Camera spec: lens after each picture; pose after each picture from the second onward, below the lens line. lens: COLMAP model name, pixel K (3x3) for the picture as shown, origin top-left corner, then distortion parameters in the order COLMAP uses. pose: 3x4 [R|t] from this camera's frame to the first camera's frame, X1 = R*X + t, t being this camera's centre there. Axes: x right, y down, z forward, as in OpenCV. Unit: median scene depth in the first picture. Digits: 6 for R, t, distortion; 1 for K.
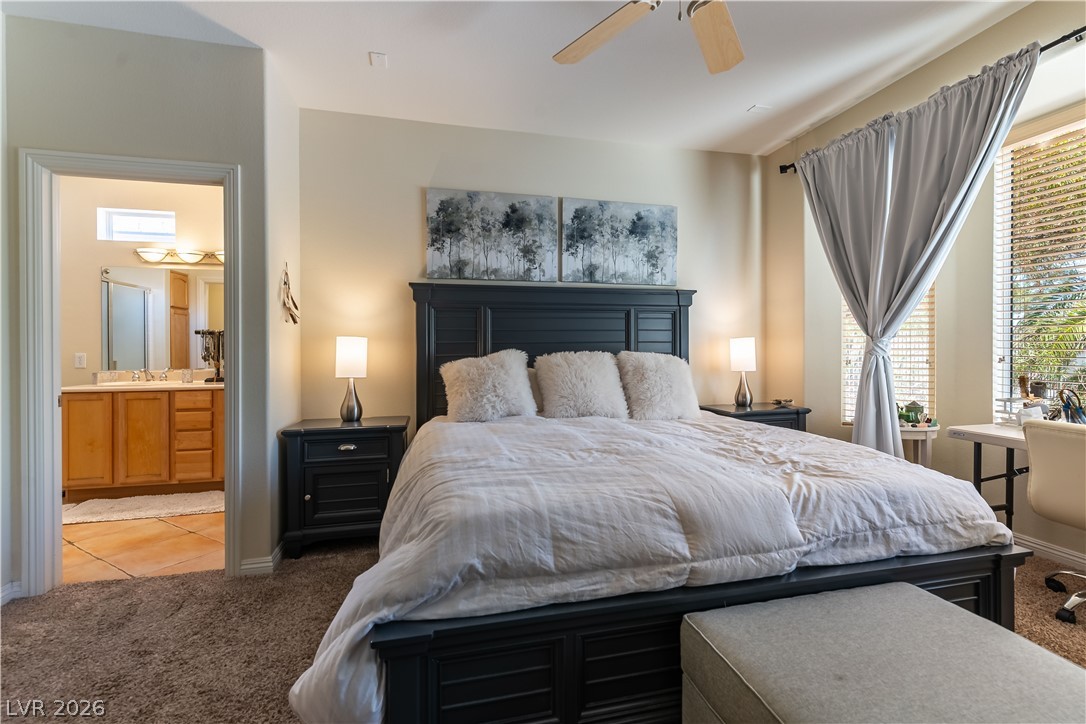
lens RADIAL K [[473.9, 0, 547.2], [0, 473.9, 352.7], [0, 0, 1]] dist [-0.001292, -0.000472]
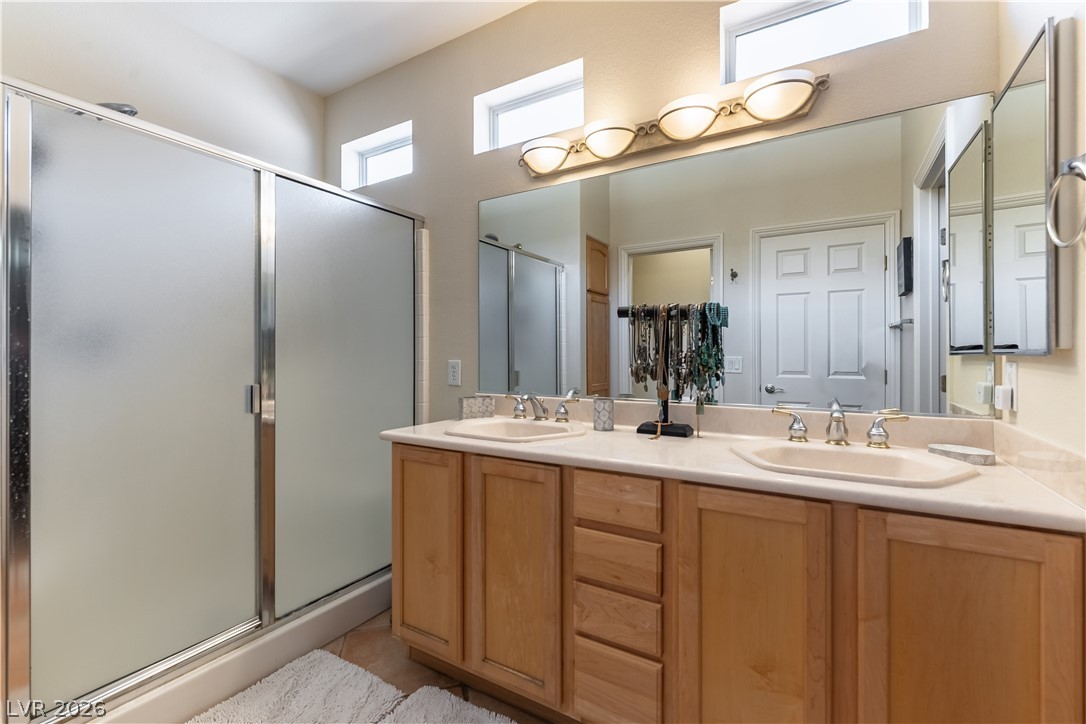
lens RADIAL K [[474.5, 0, 550.3], [0, 474.5, 356.0], [0, 0, 1]] dist [-0.000439, -0.000570]
pose [[0.714806, 0.001316, -0.699321, -0.536357], [-0.004312, 0.999988, -0.002525, -0.003113], [0.699309, 0.004820, 0.714803, 0.715742]]
